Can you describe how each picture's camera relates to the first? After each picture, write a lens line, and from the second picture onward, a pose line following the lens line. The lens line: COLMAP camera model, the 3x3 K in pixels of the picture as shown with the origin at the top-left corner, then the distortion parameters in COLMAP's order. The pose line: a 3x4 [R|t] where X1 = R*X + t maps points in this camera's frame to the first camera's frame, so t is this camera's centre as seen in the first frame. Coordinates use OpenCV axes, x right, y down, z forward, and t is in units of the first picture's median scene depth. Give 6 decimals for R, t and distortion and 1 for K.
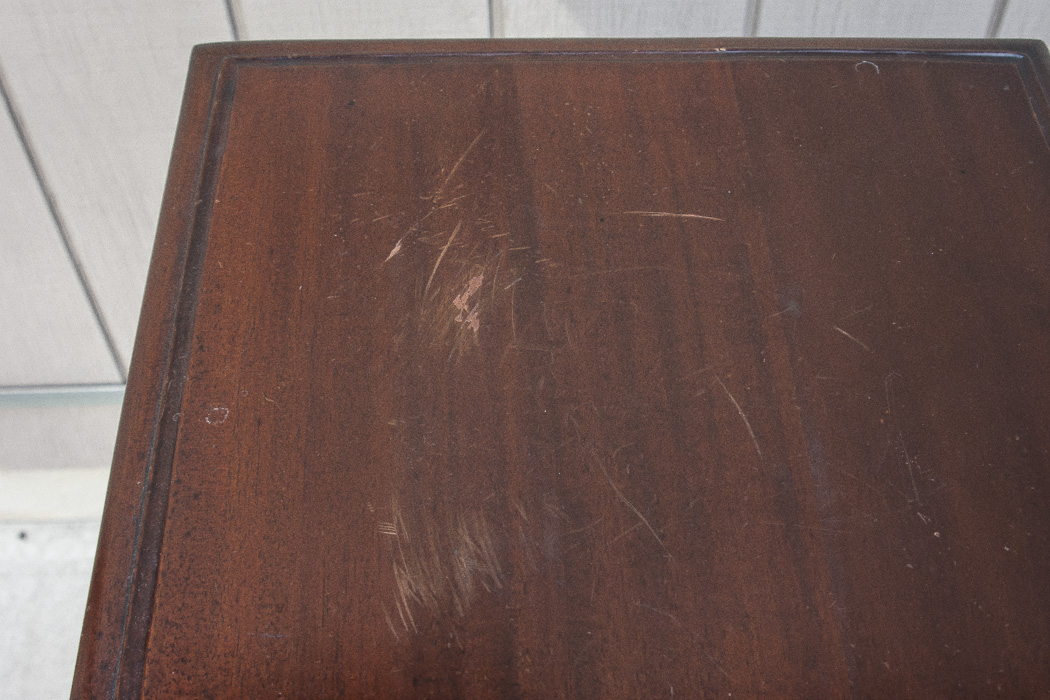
lens RADIAL K [[1272.2, 0, 525.0], [0, 1272.2, 350.0], [0, 0, 1]] dist [-0.168373, 0.077351]
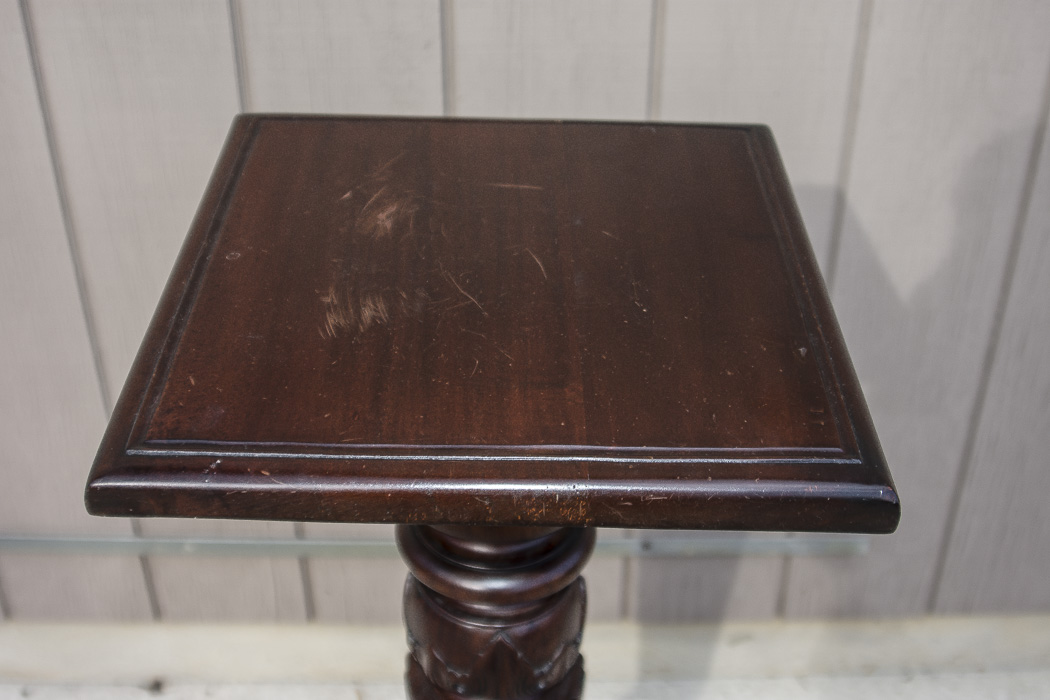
lens RADIAL K [[1272.2, 0, 525.0], [0, 1272.2, 350.0], [0, 0, 1]] dist [-0.168373, 0.077351]
pose [[0.999447, 0.032688, -0.006150, 0.153250], [-0.032976, 0.949656, -0.311553, 0.638808], [-0.004344, 0.311584, 0.950209, -0.540949]]
